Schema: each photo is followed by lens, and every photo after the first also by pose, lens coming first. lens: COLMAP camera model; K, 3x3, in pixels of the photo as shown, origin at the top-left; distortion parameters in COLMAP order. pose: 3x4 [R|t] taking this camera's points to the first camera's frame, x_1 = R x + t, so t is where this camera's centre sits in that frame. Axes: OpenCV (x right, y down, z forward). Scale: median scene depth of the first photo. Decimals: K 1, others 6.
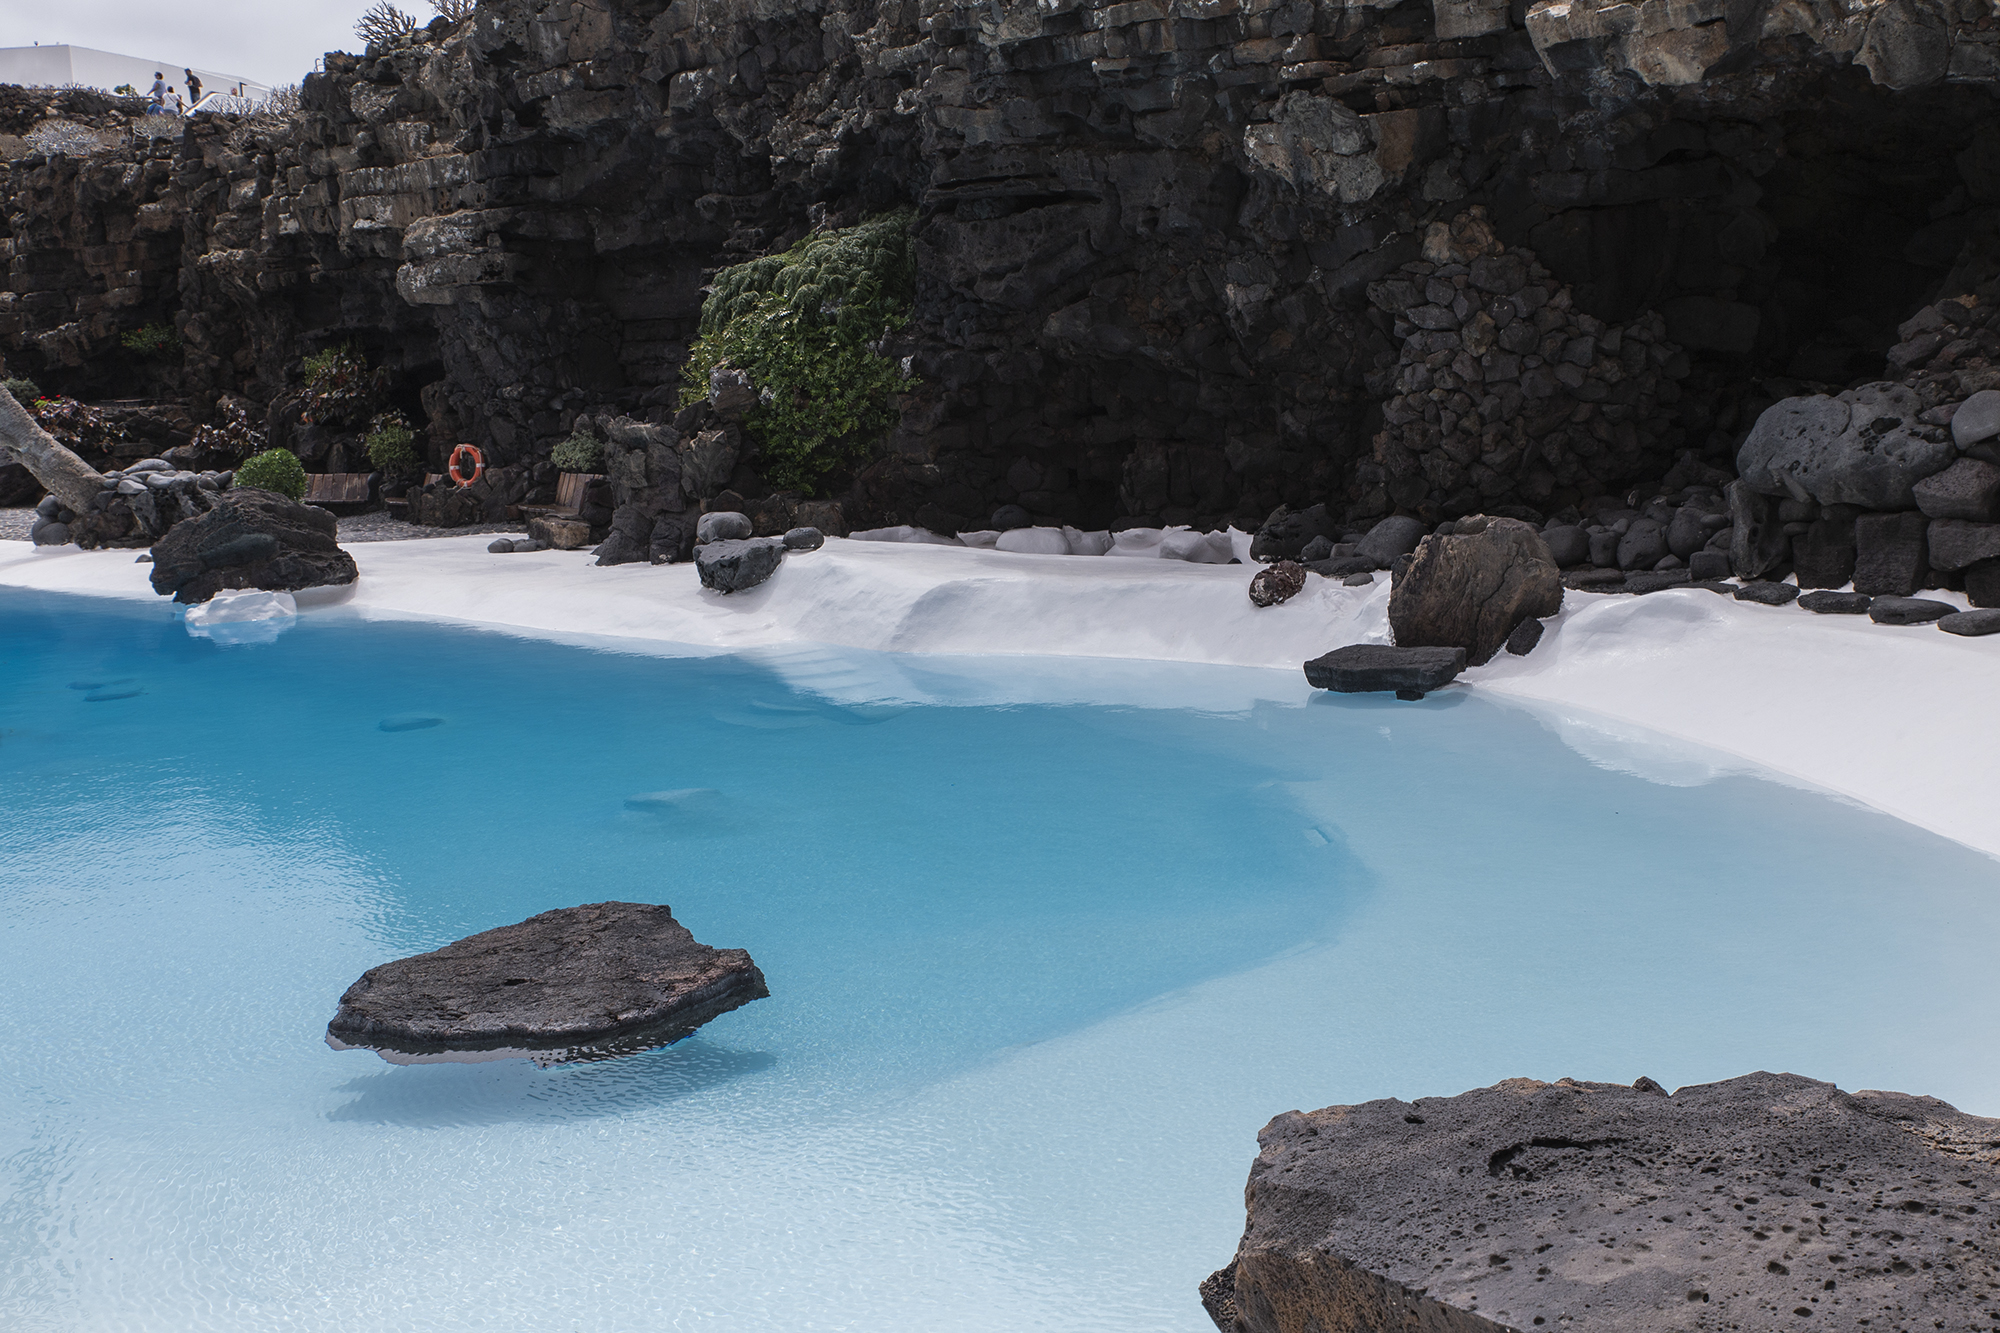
lens RADIAL K [[2100.7, 0, 1000.6], [0, 2100.7, 668.4], [0, 0, 1]] dist [0.013785, 0.000000]
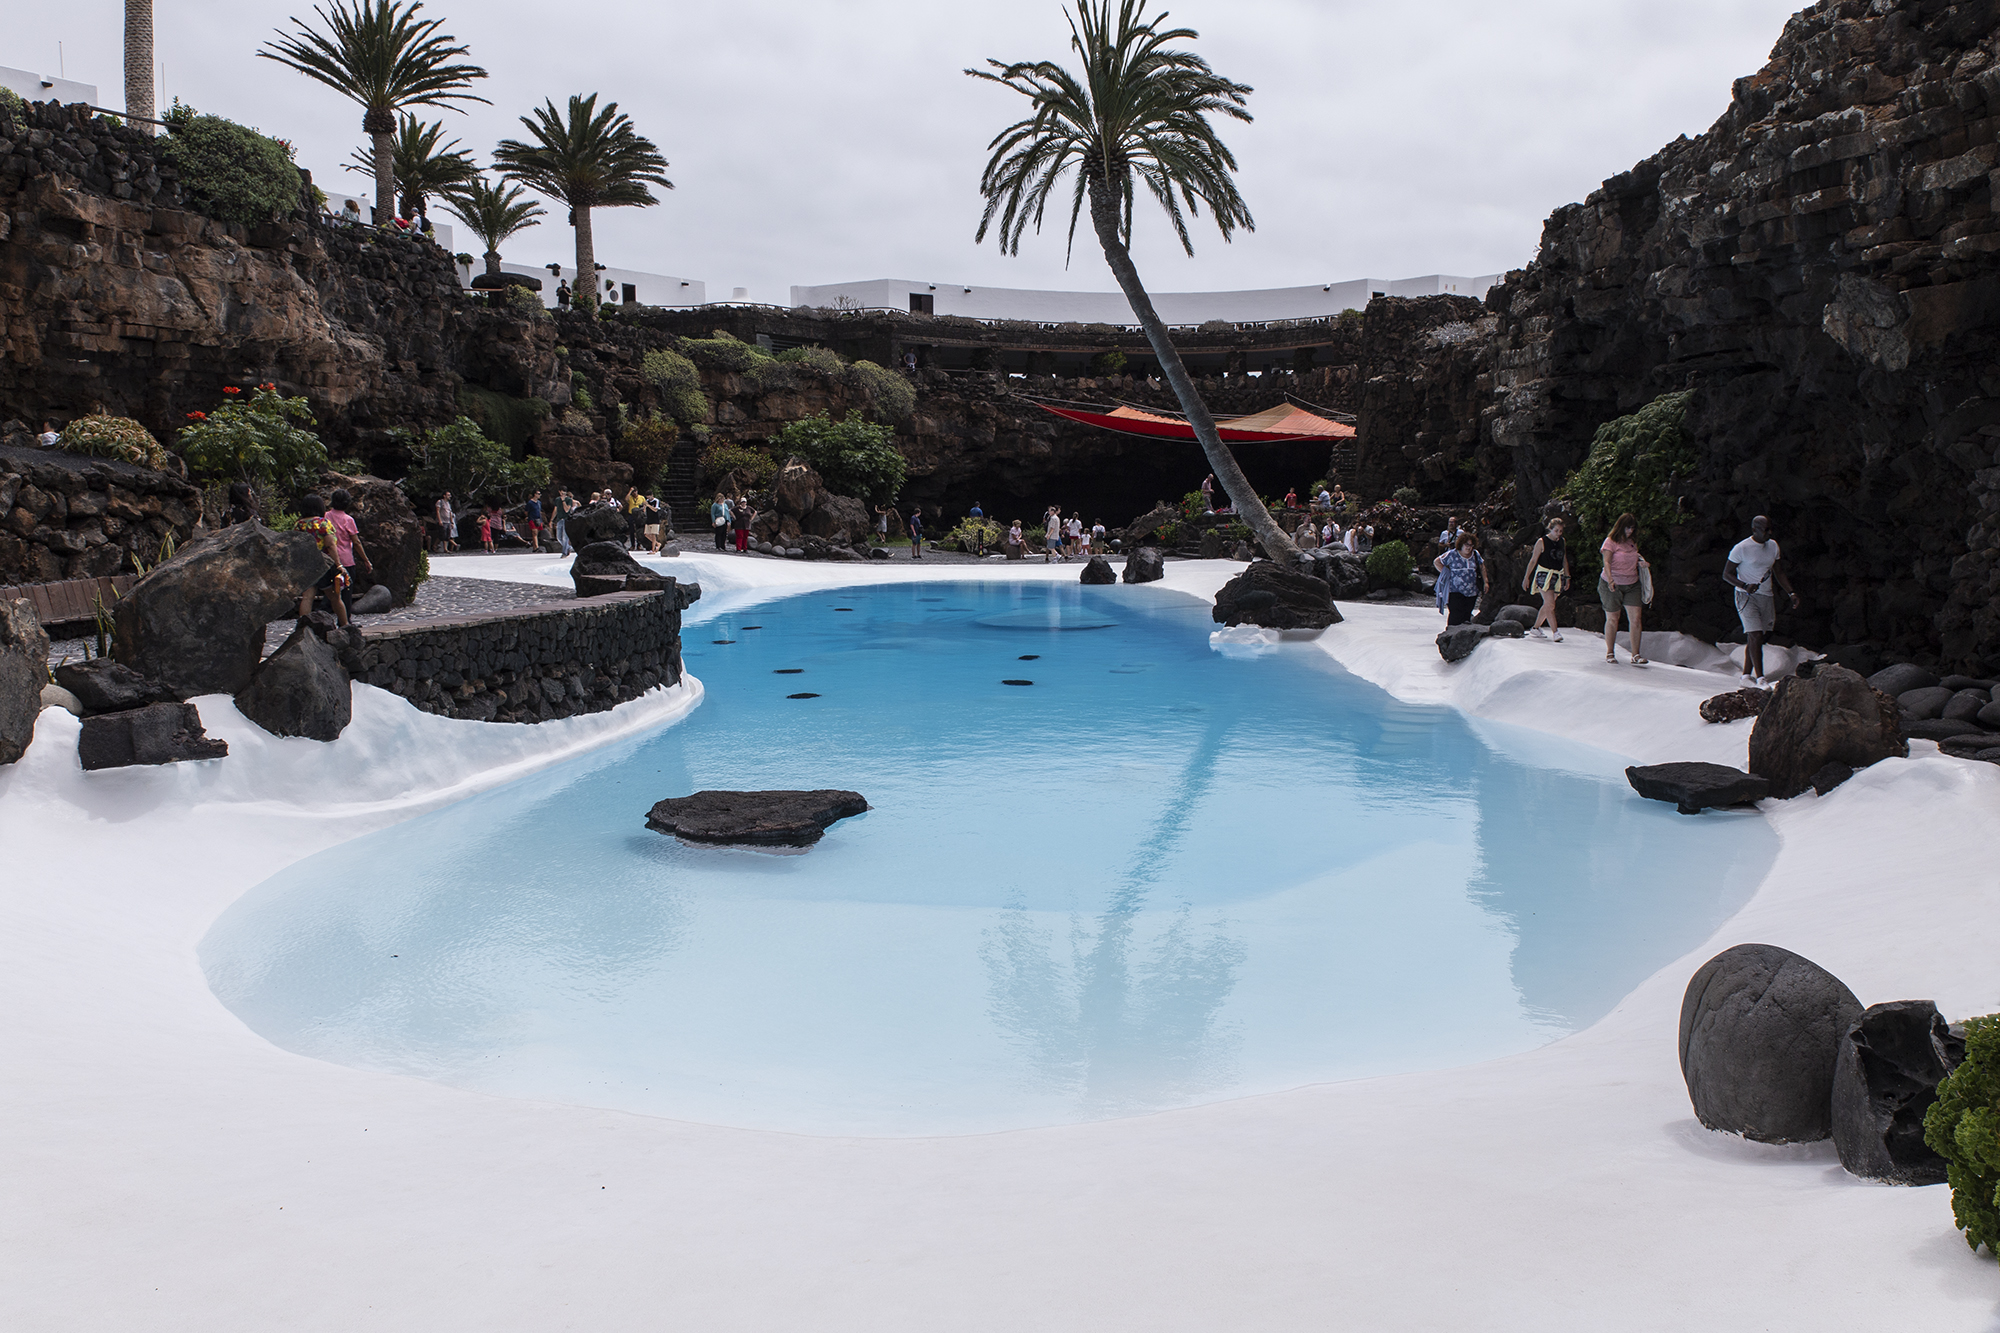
lens RADIAL K [[1528.2, 0, 1001.2], [0, 1528.2, 664.0], [0, 0, 1]] dist [-0.002674, 0.000128]
pose [[0.608461, 0.126202, -0.783485, 0.458866], [-0.141898, 0.988665, 0.049053, -0.040029], [0.780794, 0.081329, 0.619472, 0.145490]]
